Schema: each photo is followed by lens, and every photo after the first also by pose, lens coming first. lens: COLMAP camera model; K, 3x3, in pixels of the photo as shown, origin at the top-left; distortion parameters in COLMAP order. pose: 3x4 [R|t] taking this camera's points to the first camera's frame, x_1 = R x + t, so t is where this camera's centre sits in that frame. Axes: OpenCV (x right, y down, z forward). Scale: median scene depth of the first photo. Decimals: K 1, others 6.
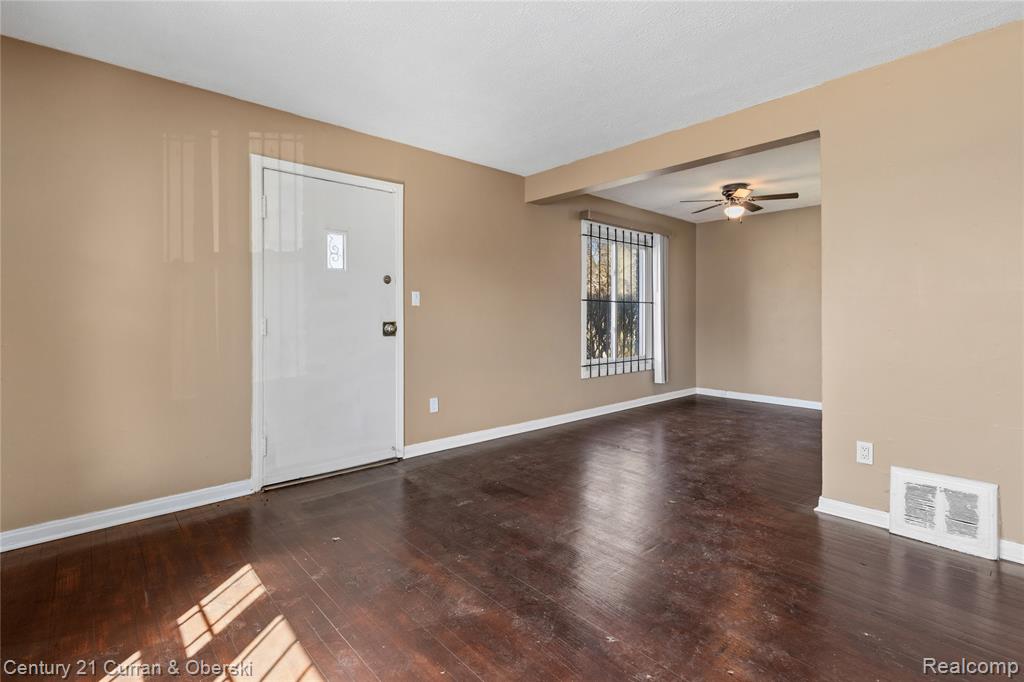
lens RADIAL K [[471.3, 0, 521.8], [0, 471.3, 317.6], [0, 0, 1]] dist [0.001798, 0.000187]
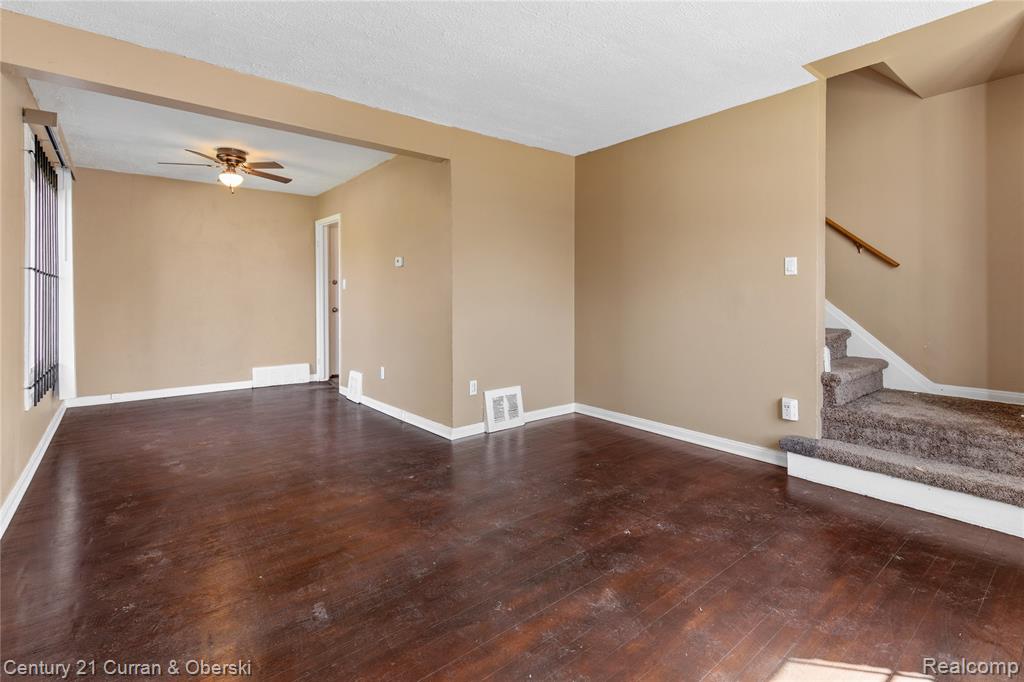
lens RADIAL K [[470.8, 0, 508.5], [0, 470.8, 295.2], [0, 0, 1]] dist [-0.000805, -0.000065]
pose [[0.078380, 0.000160, 0.996924, -0.840255], [0.006291, 0.999980, -0.000655, -0.005729], [-0.996904, 0.006323, 0.078378, 0.861388]]
